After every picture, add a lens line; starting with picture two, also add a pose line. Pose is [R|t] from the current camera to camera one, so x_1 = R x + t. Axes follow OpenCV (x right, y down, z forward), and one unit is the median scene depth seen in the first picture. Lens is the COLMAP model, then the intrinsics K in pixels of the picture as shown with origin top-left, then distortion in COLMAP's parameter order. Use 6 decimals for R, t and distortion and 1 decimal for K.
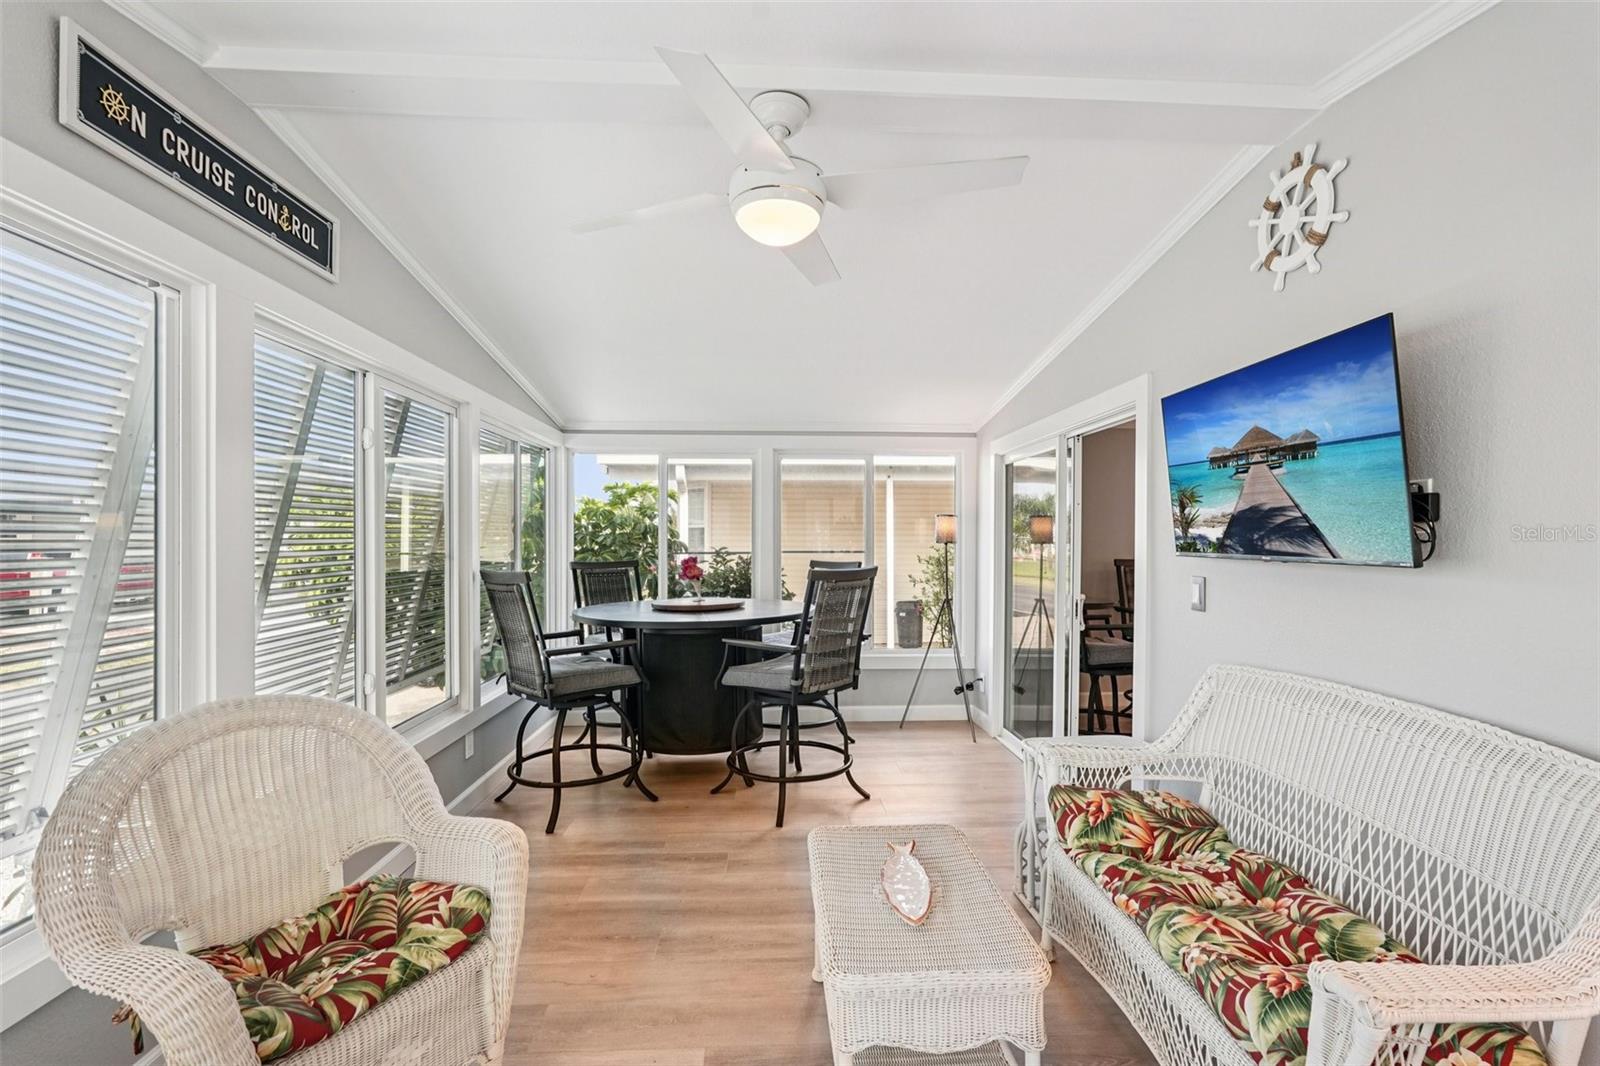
lens RADIAL K [[714.6, 0, 793.8], [0, 714.6, 534.1], [0, 0, 1]] dist [-0.006667, 0.000363]
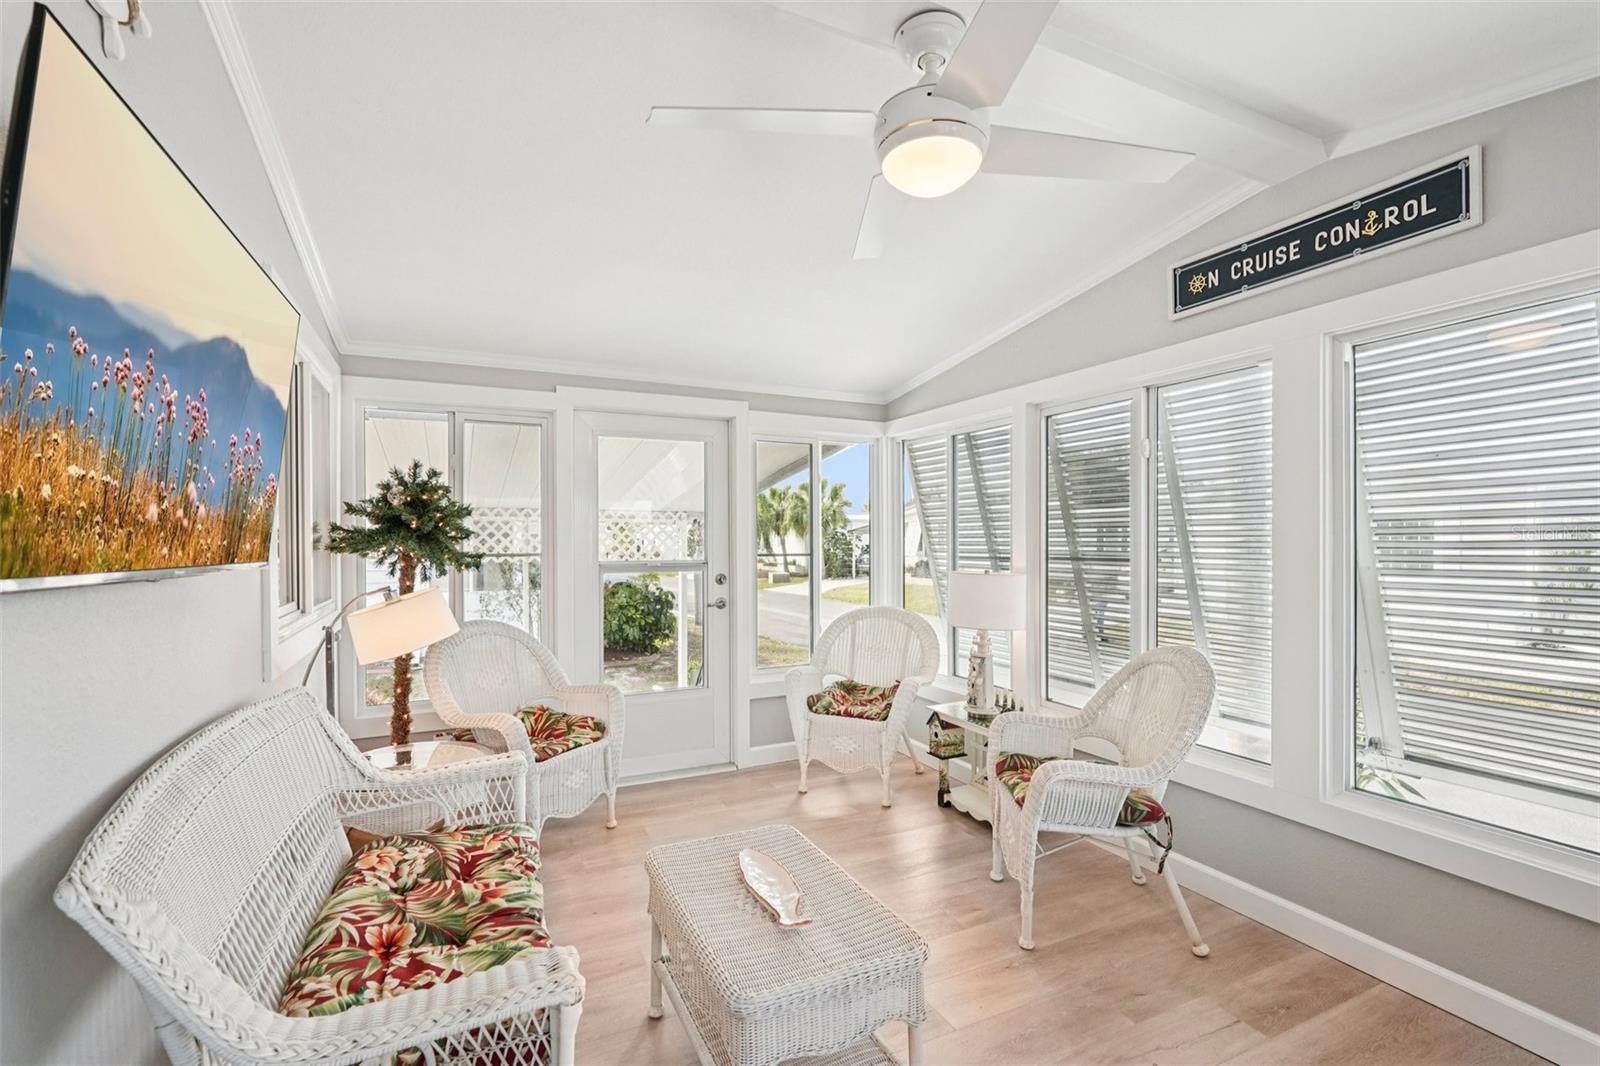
lens RADIAL K [[714.6, 0, 797.5], [0, 714.6, 542.2], [0, 0, 1]] dist [-0.006667, 0.000363]
pose [[-0.920488, 0.001688, -0.390767, 0.470692], [0.004555, 0.999969, -0.006409, 0.005727], [0.390744, -0.007679, -0.920467, 1.822379]]
